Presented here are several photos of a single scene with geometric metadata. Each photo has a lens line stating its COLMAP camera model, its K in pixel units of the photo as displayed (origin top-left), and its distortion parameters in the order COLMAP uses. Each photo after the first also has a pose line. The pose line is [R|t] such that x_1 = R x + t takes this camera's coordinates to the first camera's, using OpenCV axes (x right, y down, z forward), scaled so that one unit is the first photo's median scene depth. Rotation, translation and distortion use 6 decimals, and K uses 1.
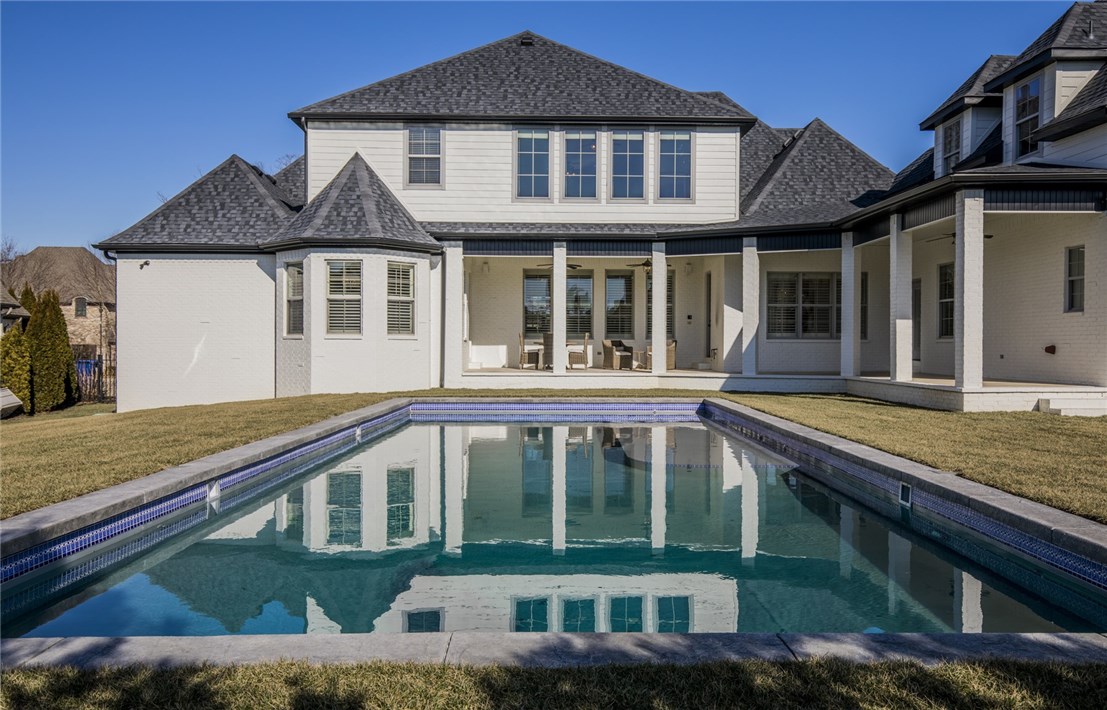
lens RADIAL K [[913.4, 0, 554.0], [0, 913.4, 354.2], [0, 0, 1]] dist [0.027589, 0.017062]
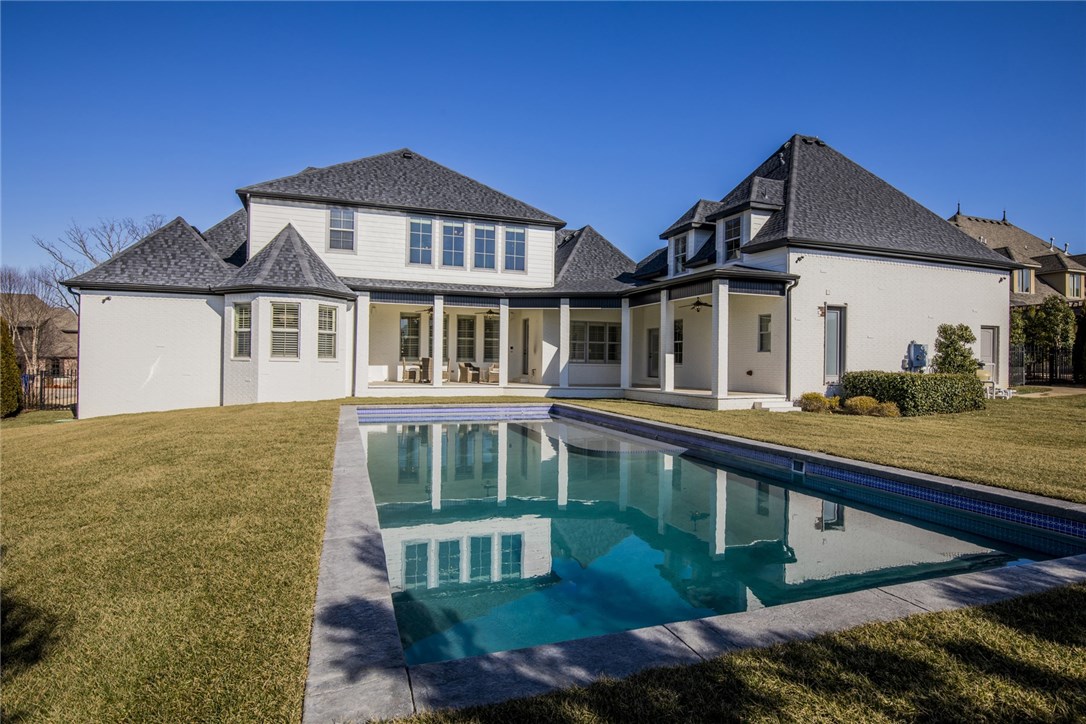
lens RADIAL K [[606.7, 0, 544.8], [0, 606.7, 358.2], [0, 0, 1]] dist [-0.004495, -0.001325]
pose [[0.945660, 0.011369, 0.324959, -0.147511], [-0.006625, 0.999855, -0.015702, -0.009102], [-0.325091, 0.012695, 0.945598, 0.032592]]
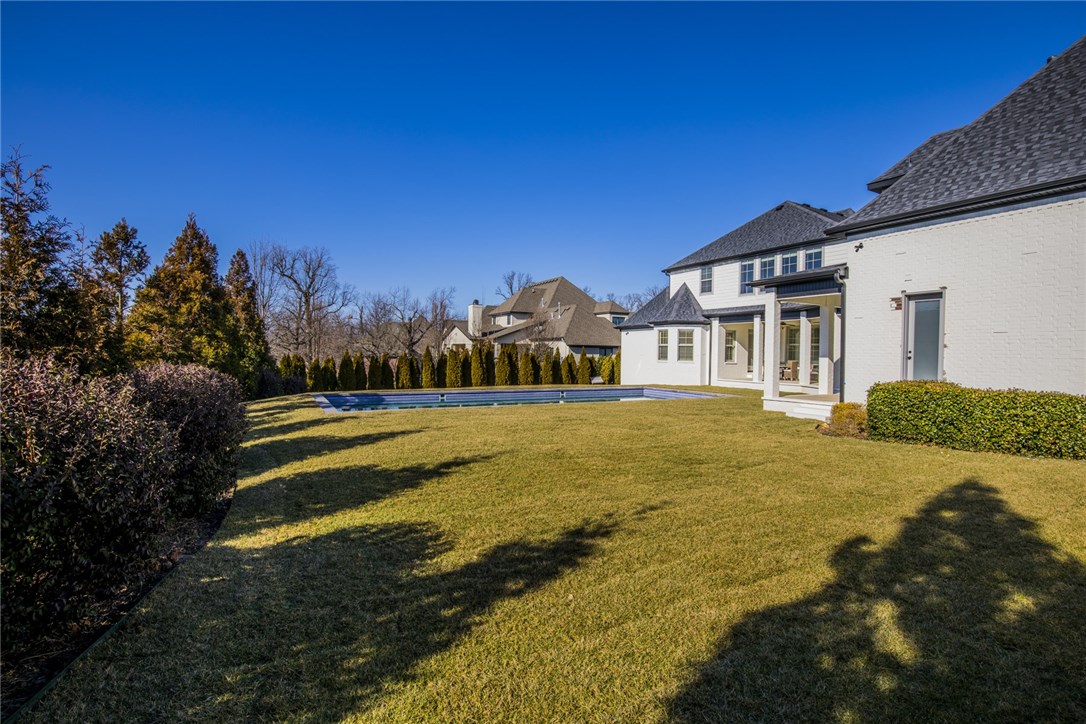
lens RADIAL K [[502.1, 0, 543.0], [0, 502.1, 362.8], [0, 0, 1]] dist [-0.028972, 0.006159]
pose [[0.451388, 0.019942, -0.892105, 0.761266], [-0.022909, 0.999680, 0.010756, -0.020883], [0.892034, 0.015582, 0.451700, 0.107382]]
